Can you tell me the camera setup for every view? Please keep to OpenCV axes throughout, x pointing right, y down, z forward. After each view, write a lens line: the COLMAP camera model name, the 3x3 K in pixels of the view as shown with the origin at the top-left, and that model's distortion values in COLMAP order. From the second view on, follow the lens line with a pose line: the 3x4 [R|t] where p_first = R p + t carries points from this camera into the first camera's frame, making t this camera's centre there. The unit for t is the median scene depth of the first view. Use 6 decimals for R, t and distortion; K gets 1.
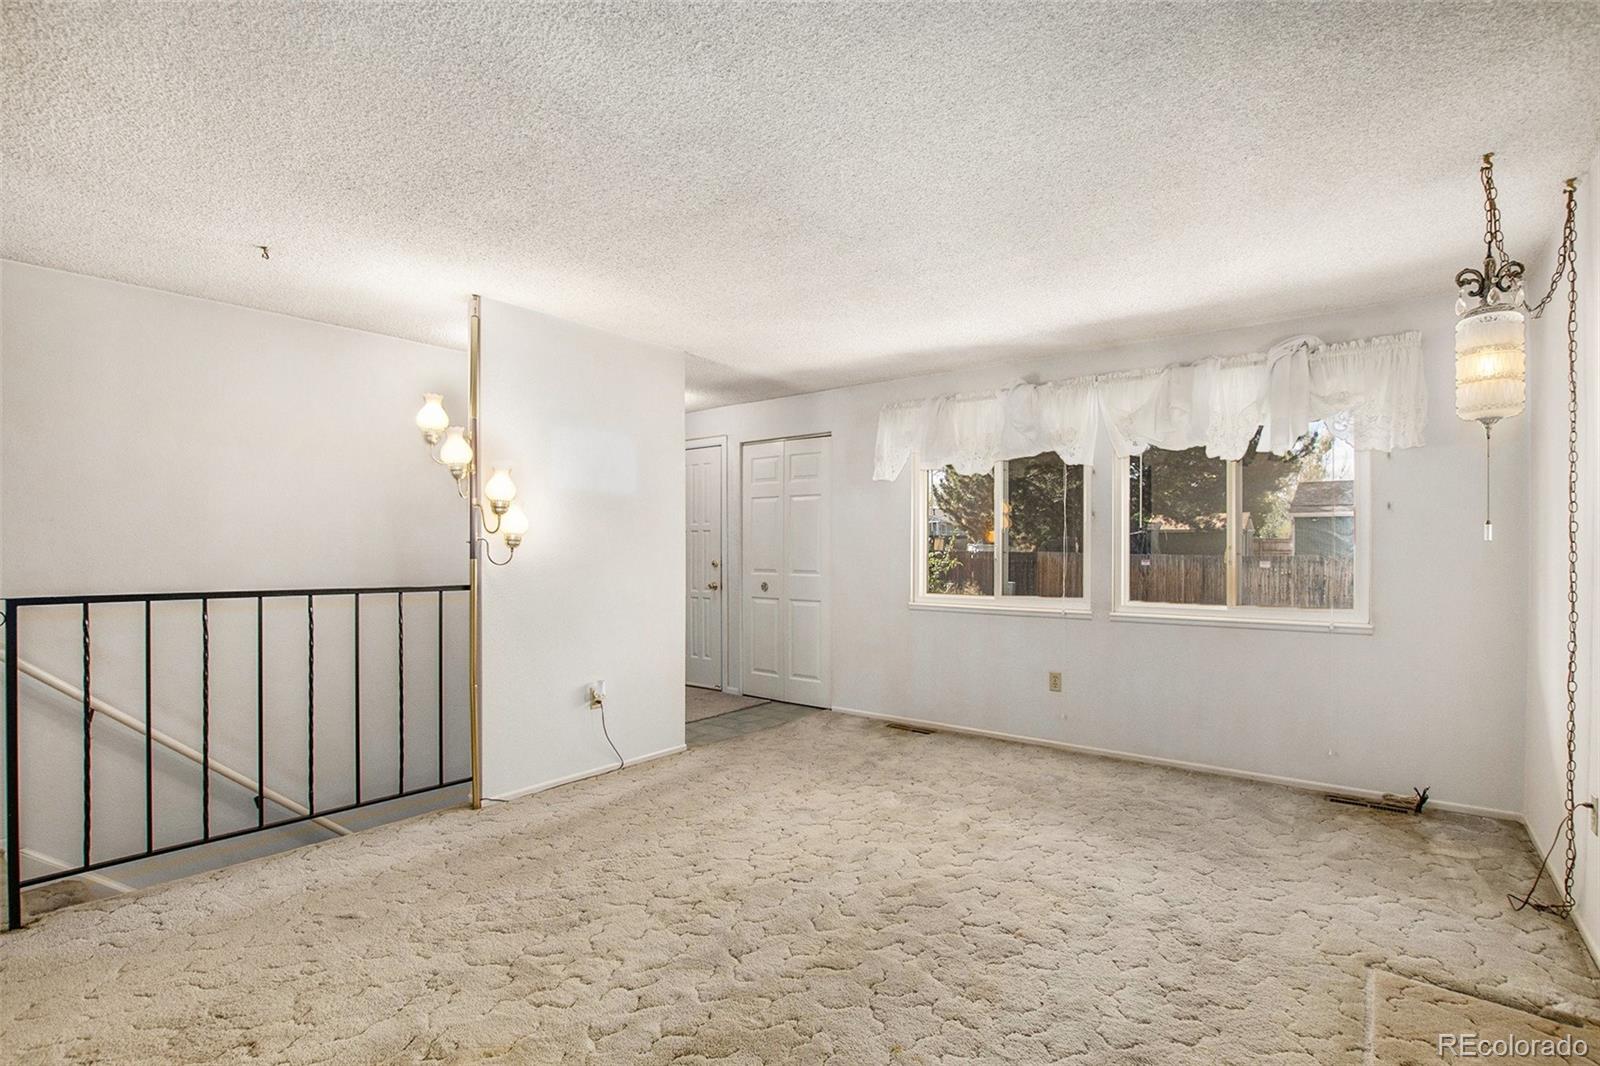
lens RADIAL K [[751.4, 0, 800.0], [0, 751.4, 547.2], [0, 0, 1]] dist [-0.026893, 0.000156]
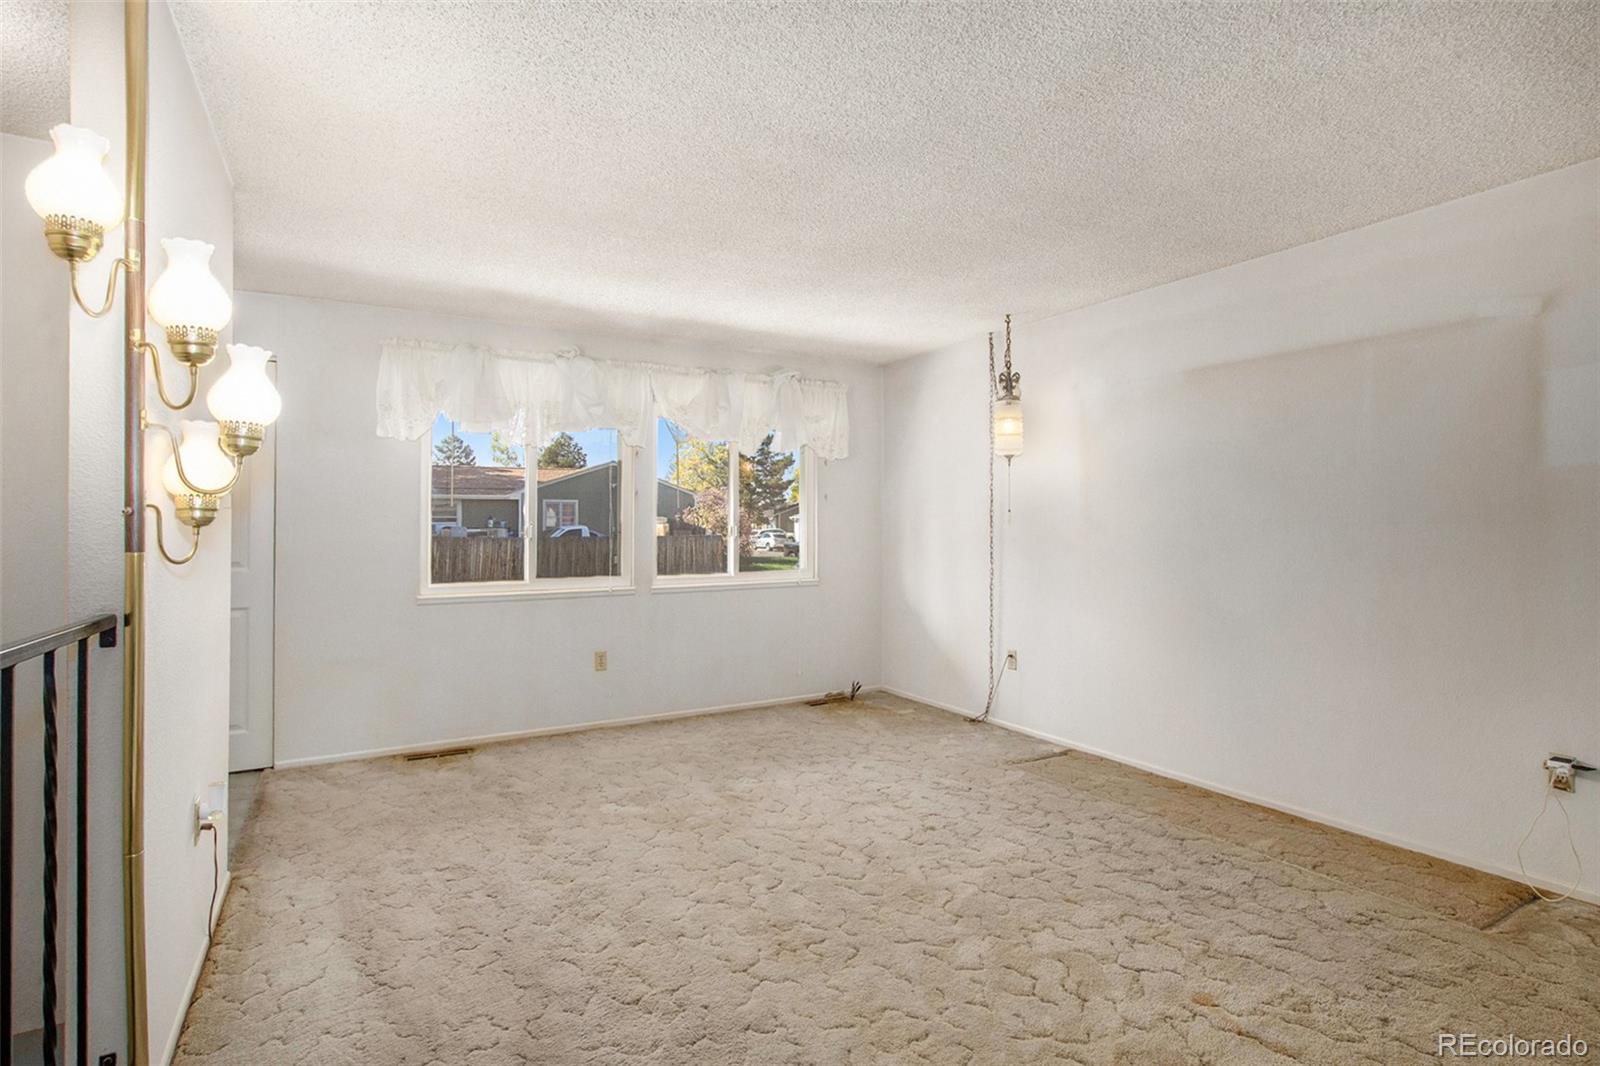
lens RADIAL K [[796.5, 0, 800.0], [0, 796.5, 533.0], [0, 0, 1]] dist [-0.029109, 0.000336]
pose [[0.352458, -0.009305, 0.935781, -0.606869], [0.001139, 0.999954, 0.009514, 0.000173], [-0.935827, -0.002287, 0.352453, 0.421428]]
